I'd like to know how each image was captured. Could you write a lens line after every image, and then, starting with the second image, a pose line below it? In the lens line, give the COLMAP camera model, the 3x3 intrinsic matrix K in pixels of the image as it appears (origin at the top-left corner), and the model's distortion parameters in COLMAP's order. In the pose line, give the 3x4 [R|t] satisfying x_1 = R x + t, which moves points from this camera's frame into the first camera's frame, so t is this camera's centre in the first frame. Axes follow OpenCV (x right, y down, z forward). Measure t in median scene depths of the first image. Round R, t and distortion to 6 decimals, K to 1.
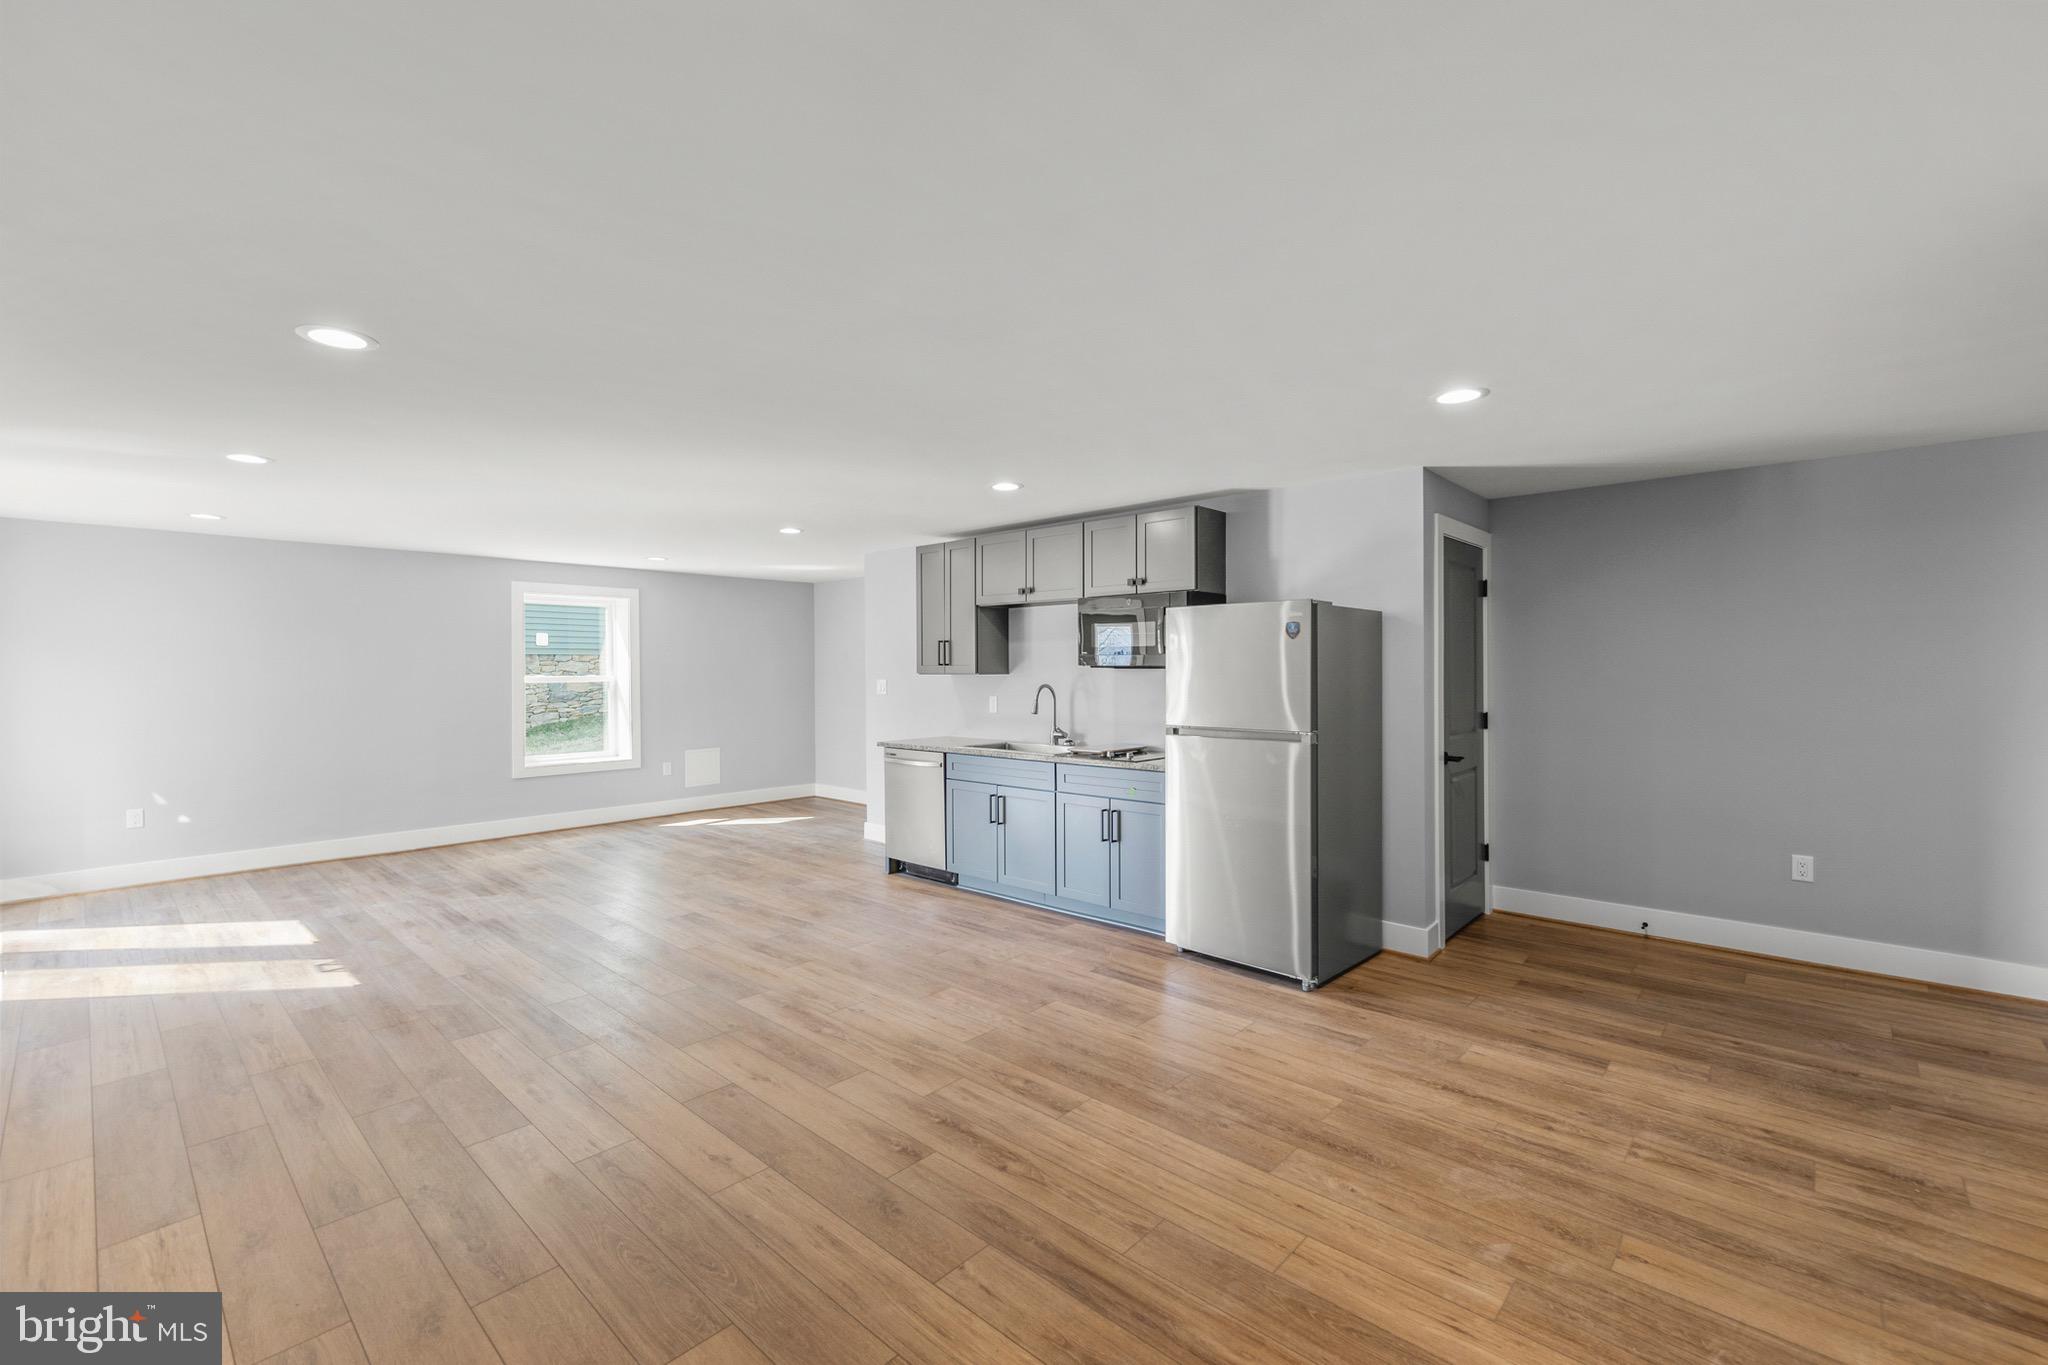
lens RADIAL K [[890.9, 0, 1024.8], [0, 890.9, 674.9], [0, 0, 1]] dist [0.011041, -0.001116]
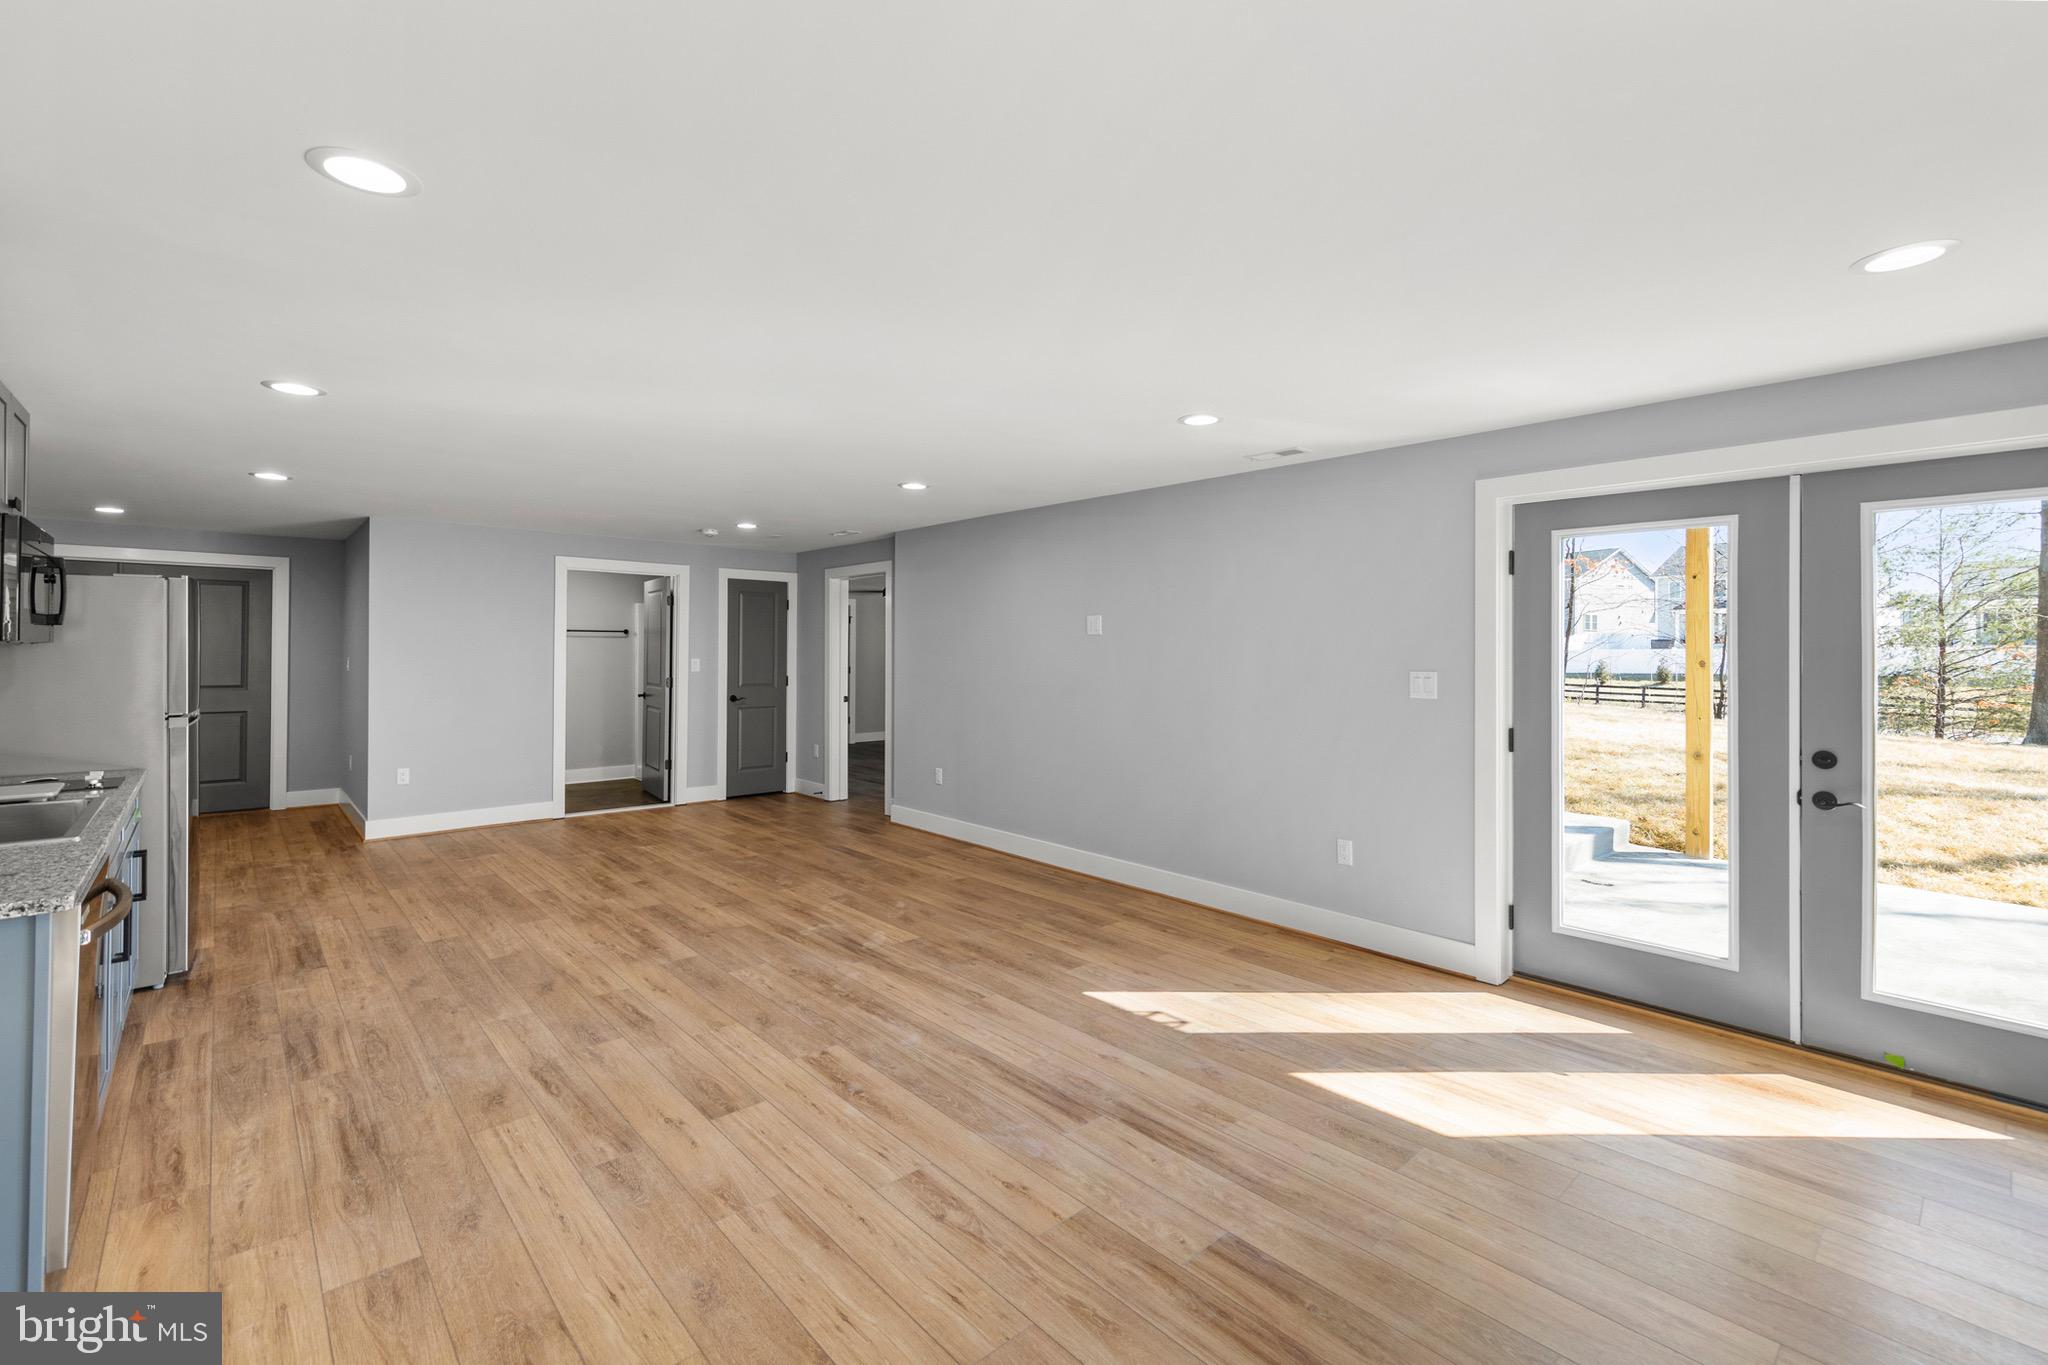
lens RADIAL K [[890.9, 0, 1023.2], [0, 890.9, 662.5], [0, 0, 1]] dist [0.011041, -0.001116]
pose [[-0.996529, -0.001568, 0.083228, -0.725290], [0.000071, 0.999806, 0.019693, -0.010538], [-0.083242, 0.019630, -0.996336, 1.832876]]
